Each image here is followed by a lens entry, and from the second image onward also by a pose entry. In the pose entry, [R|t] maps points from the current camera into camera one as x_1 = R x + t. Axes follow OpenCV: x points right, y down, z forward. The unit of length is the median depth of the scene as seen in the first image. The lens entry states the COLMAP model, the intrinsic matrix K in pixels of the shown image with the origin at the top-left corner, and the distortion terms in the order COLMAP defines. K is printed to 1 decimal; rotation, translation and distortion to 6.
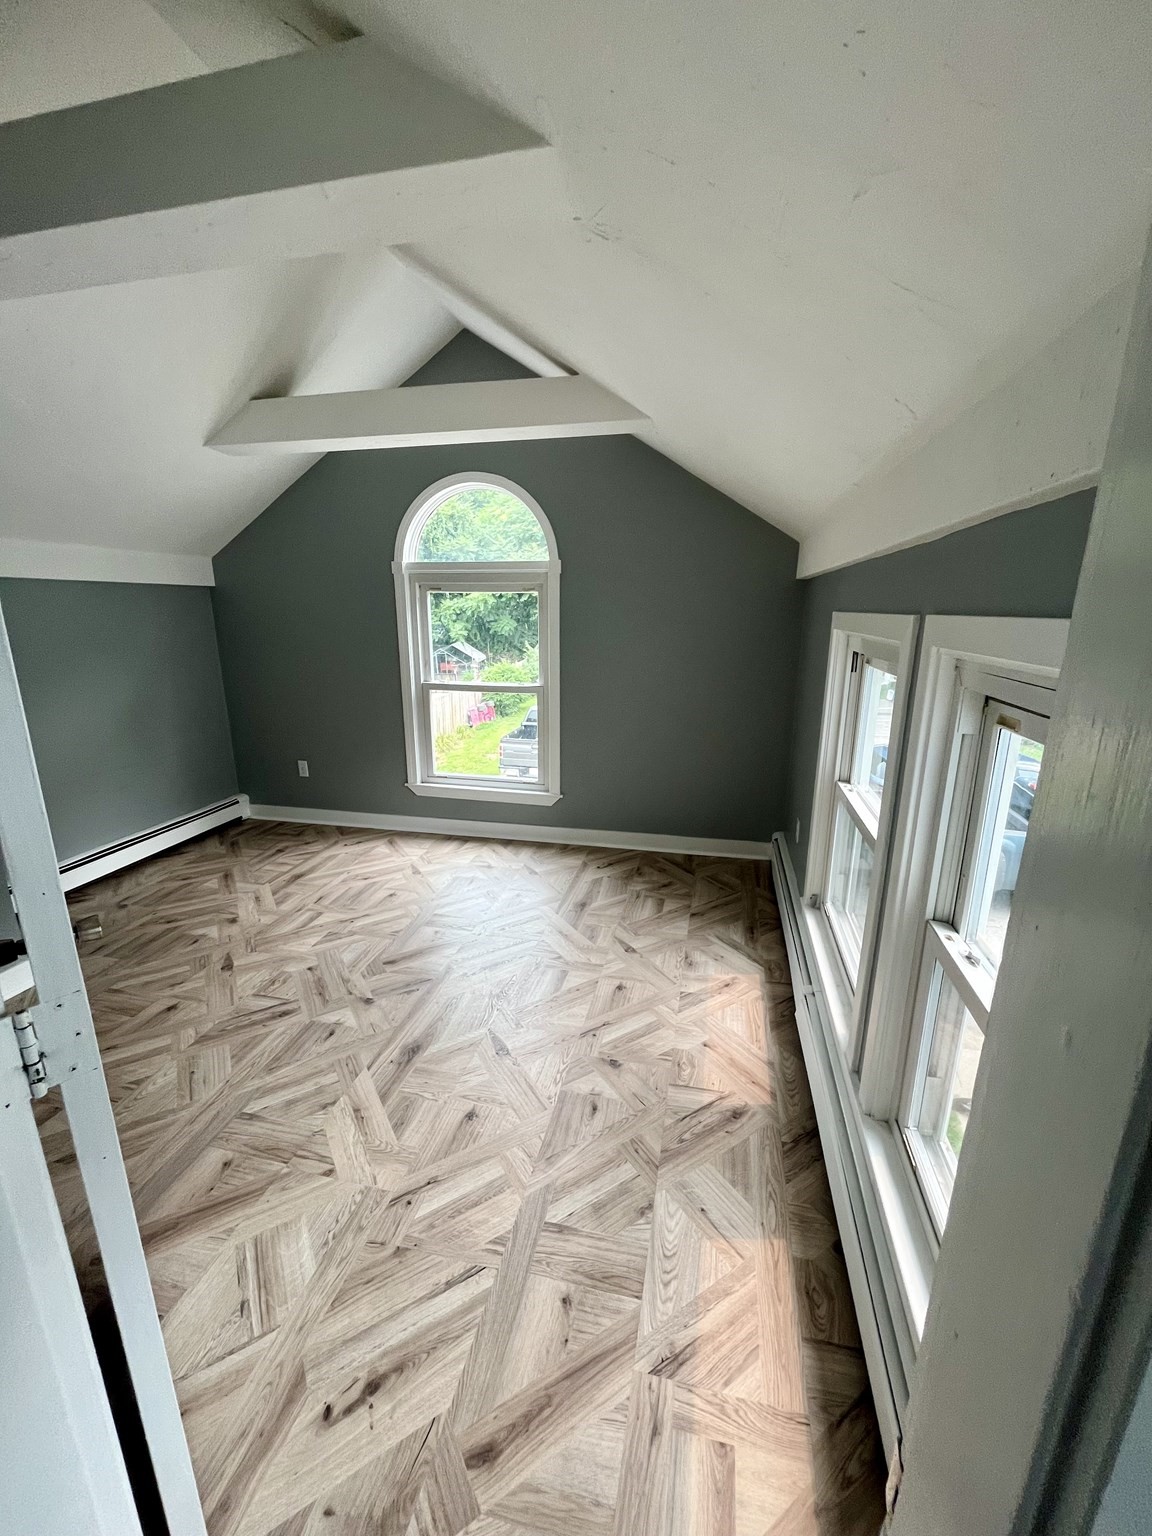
lens RADIAL K [[617.7, 0, 577.0], [0, 617.7, 762.8], [0, 0, 1]] dist [-0.001323, 0.000344]
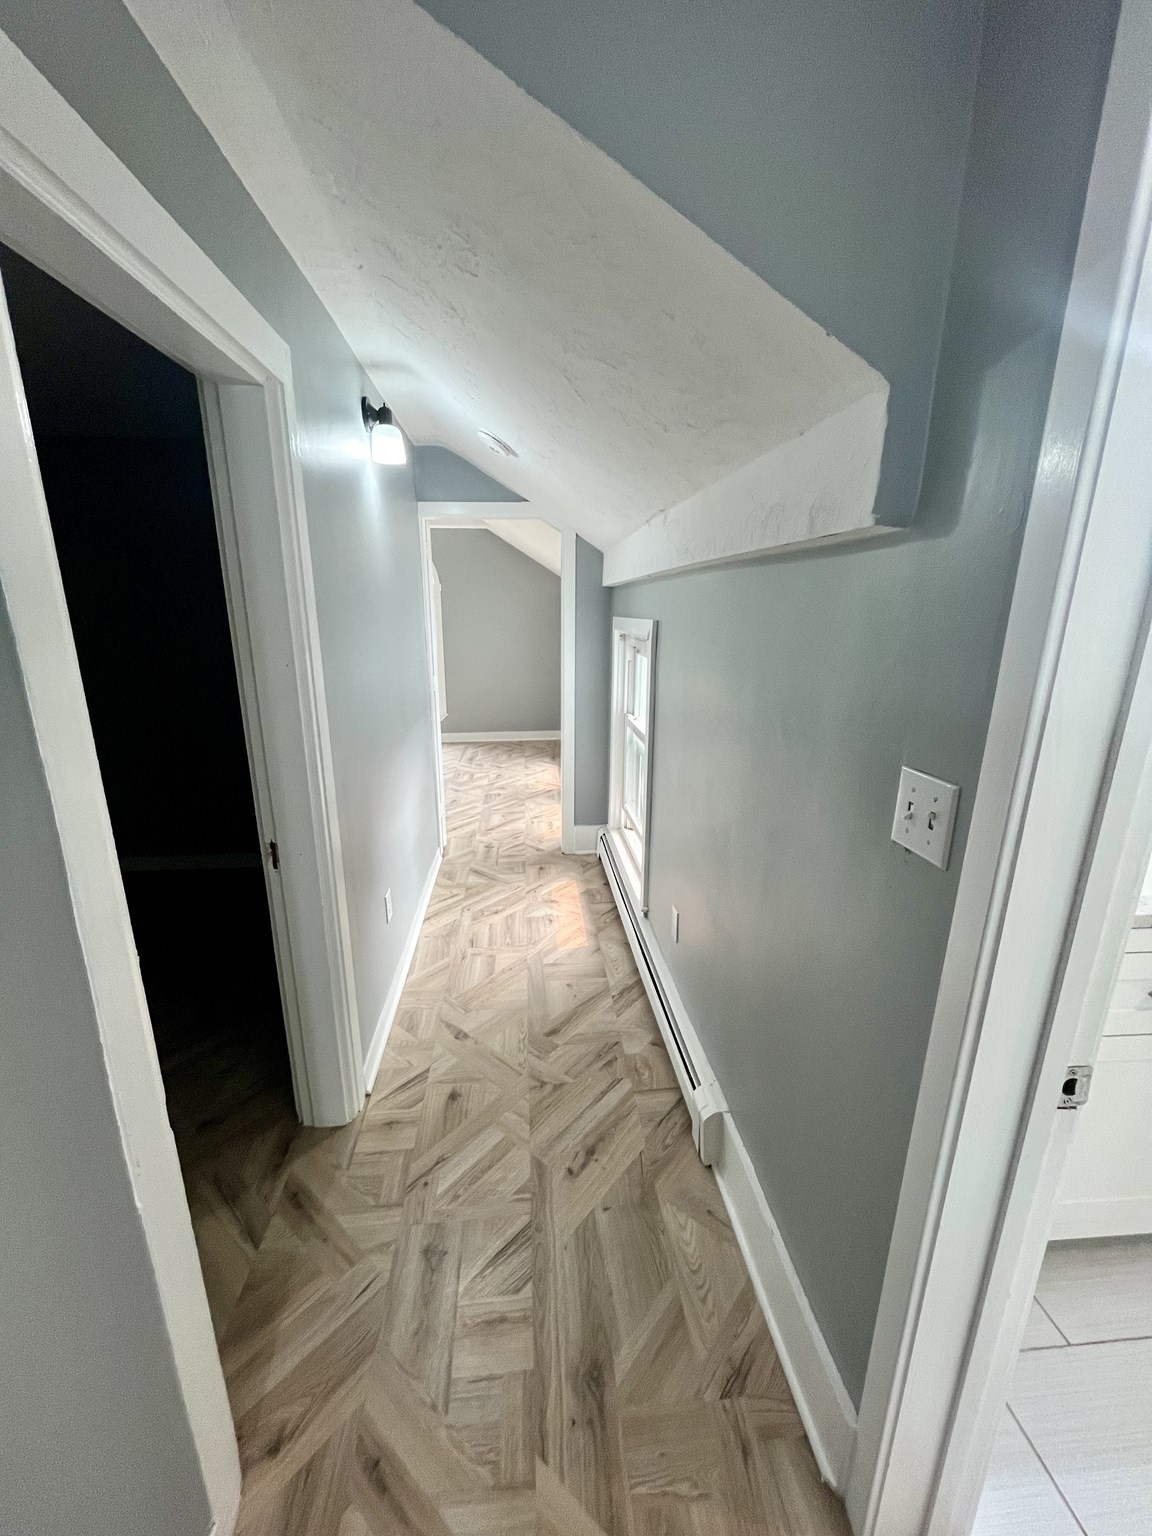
lens RADIAL K [[617.7, 0, 578.0], [0, 617.7, 771.7], [0, 0, 1]] dist [-0.001323, 0.000344]
pose [[0.949838, -0.083246, 0.301459, -0.385784], [0.078646, 0.996526, 0.027385, 0.350542], [-0.302691, -0.002303, 0.953086, -1.440871]]
